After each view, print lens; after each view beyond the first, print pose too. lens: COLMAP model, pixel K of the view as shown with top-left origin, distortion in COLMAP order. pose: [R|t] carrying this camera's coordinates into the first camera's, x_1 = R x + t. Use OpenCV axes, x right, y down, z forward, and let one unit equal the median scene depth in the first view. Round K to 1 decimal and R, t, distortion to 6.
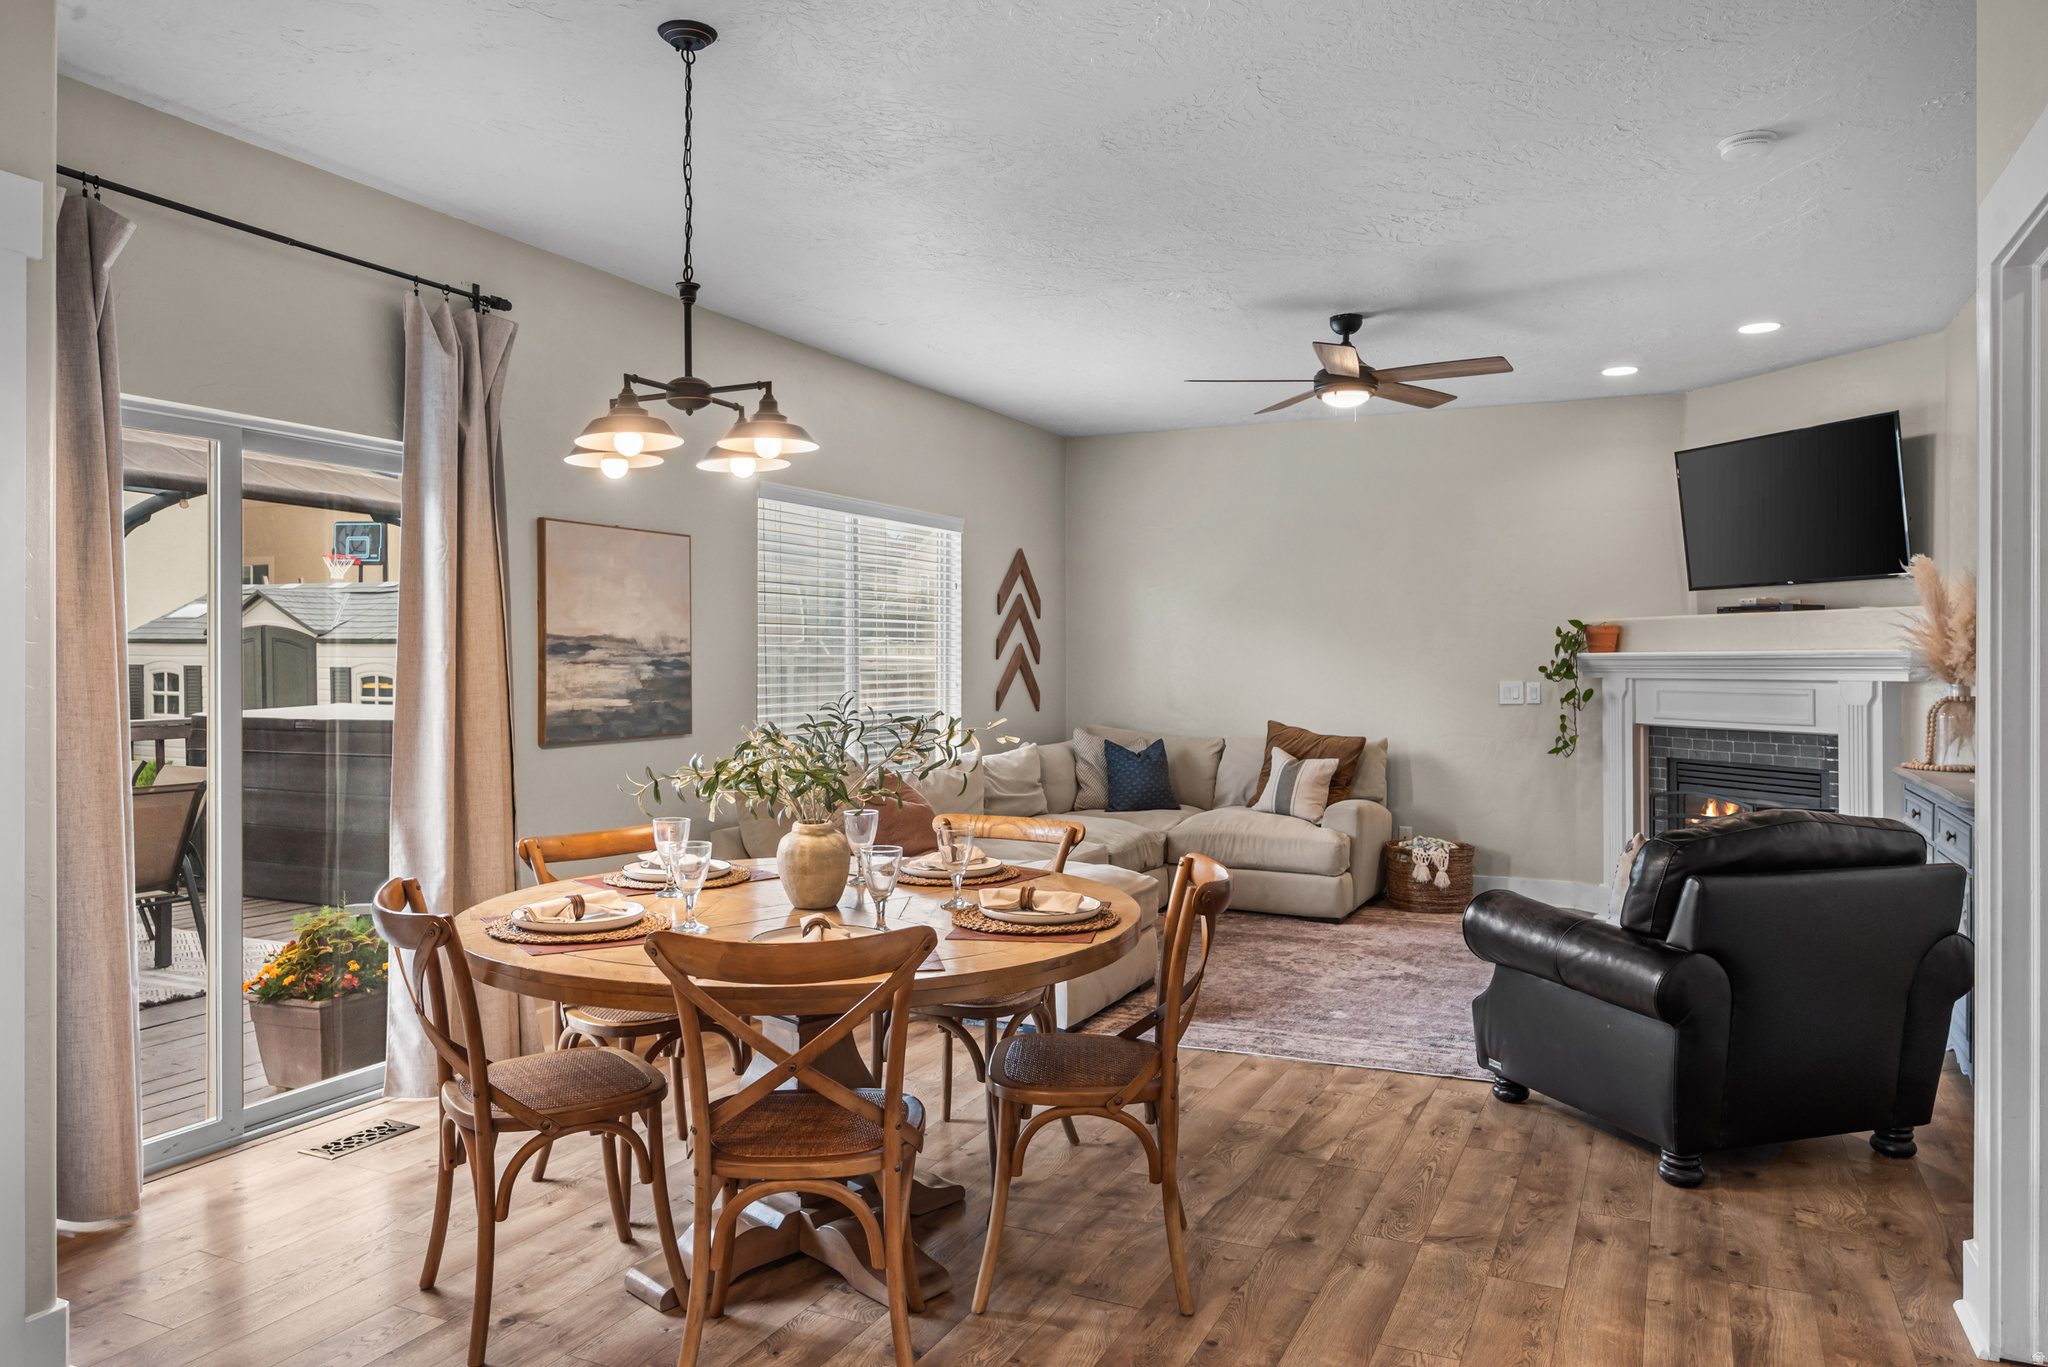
lens RADIAL K [[1341.8, 0, 1020.6], [0, 1341.8, 664.4], [0, 0, 1]] dist [-0.003376, 0.003668]
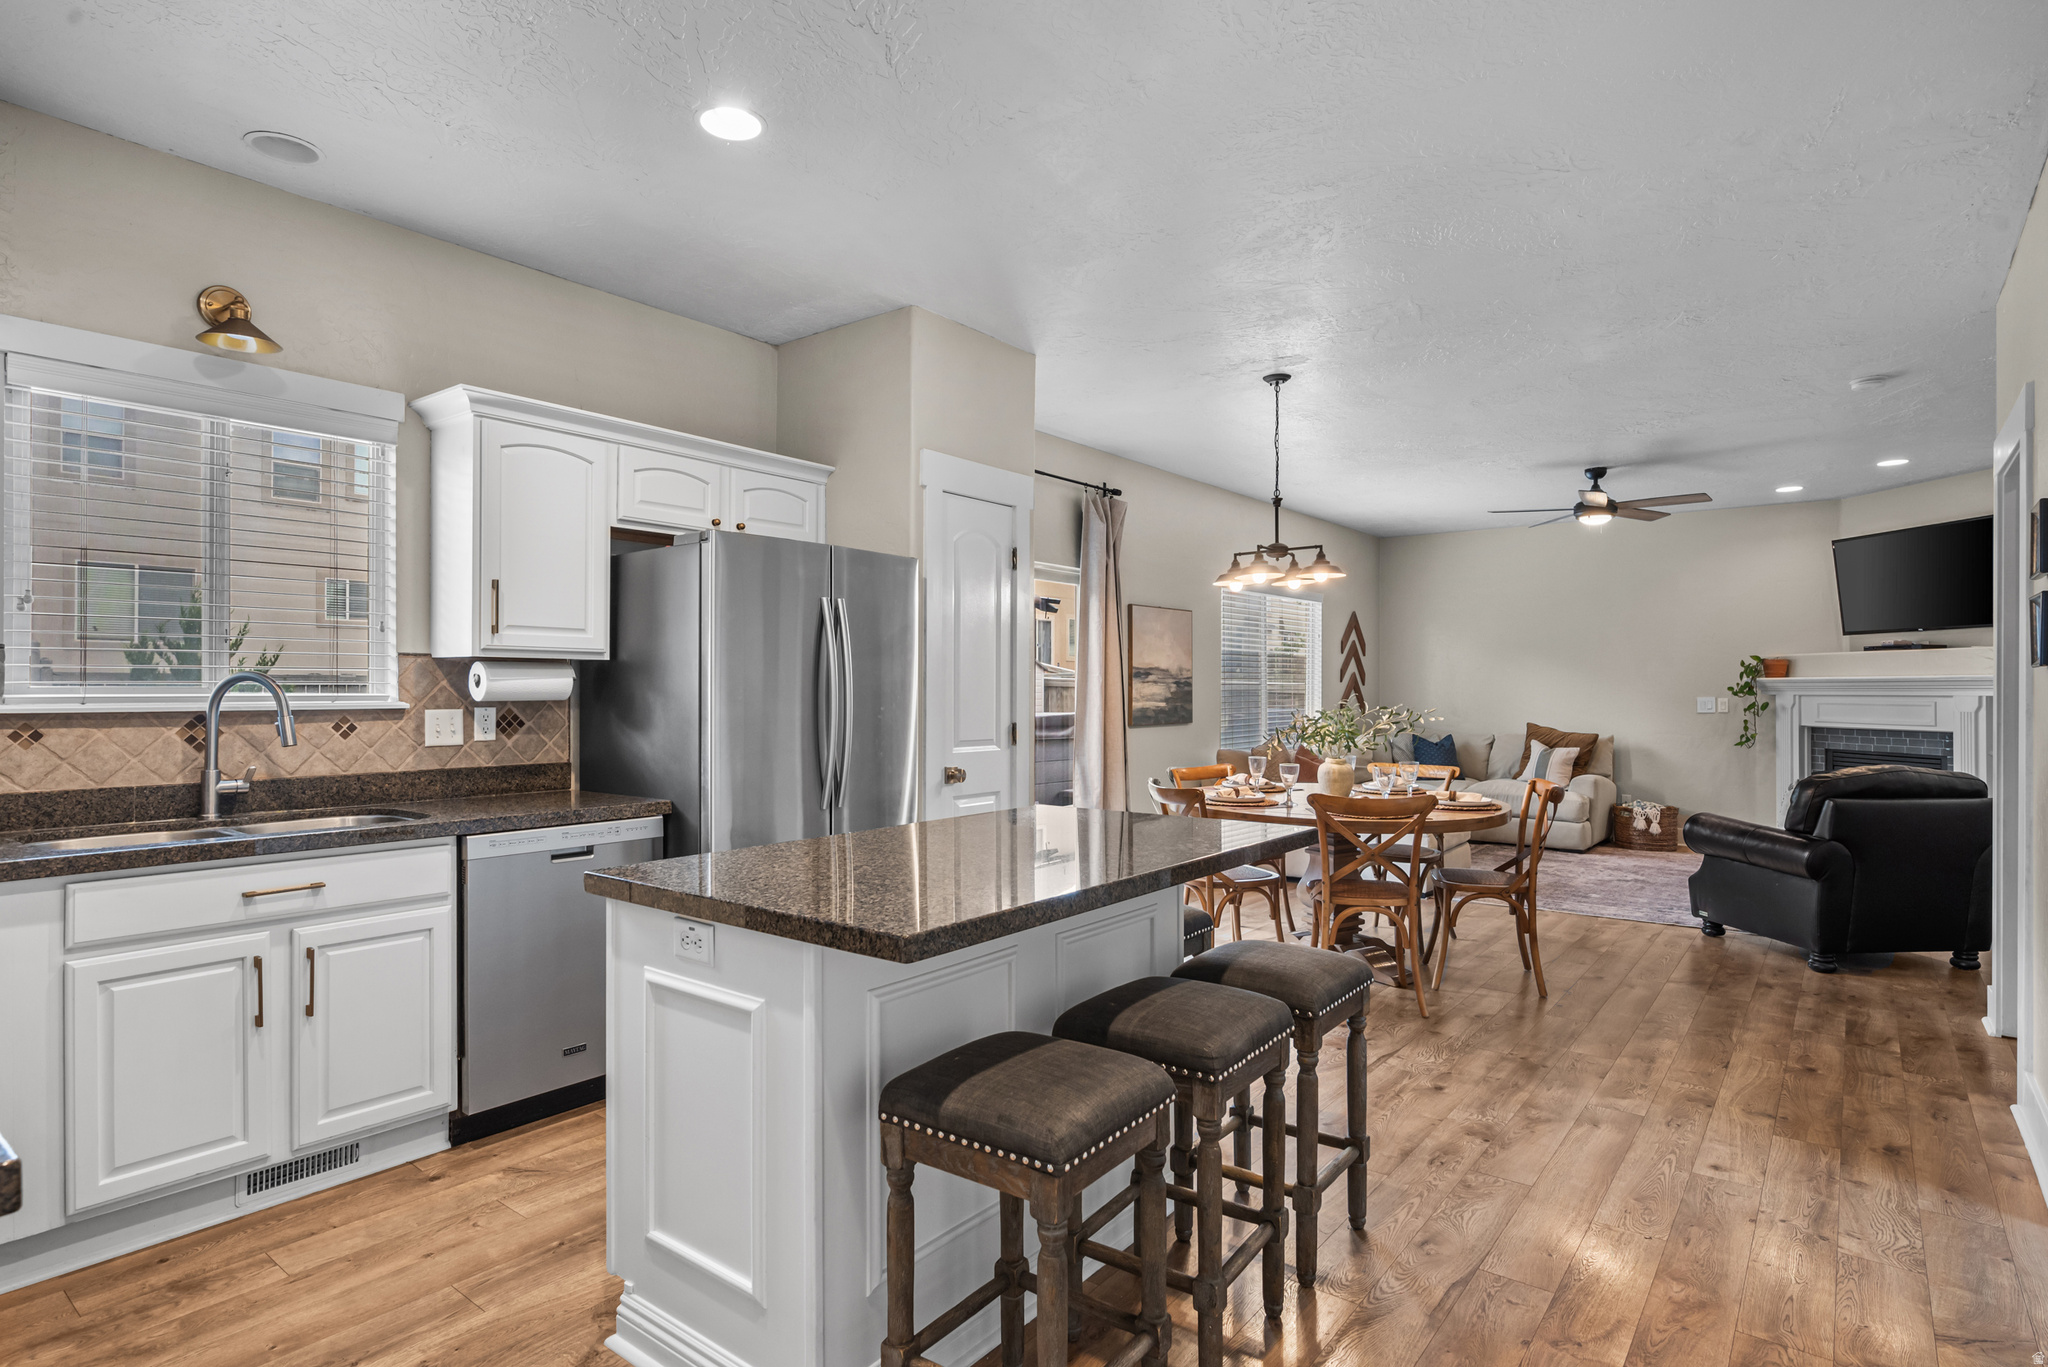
lens RADIAL K [[1054.4, 0, 1019.3], [0, 1054.4, 689.7], [0, 0, 1]] dist [0.000961, -0.000361]
pose [[0.976802, 0.002256, -0.214133, -0.162271], [-0.002530, 0.999996, -0.001004, 0.009579], [0.214130, 0.001522, 0.976804, -0.386893]]
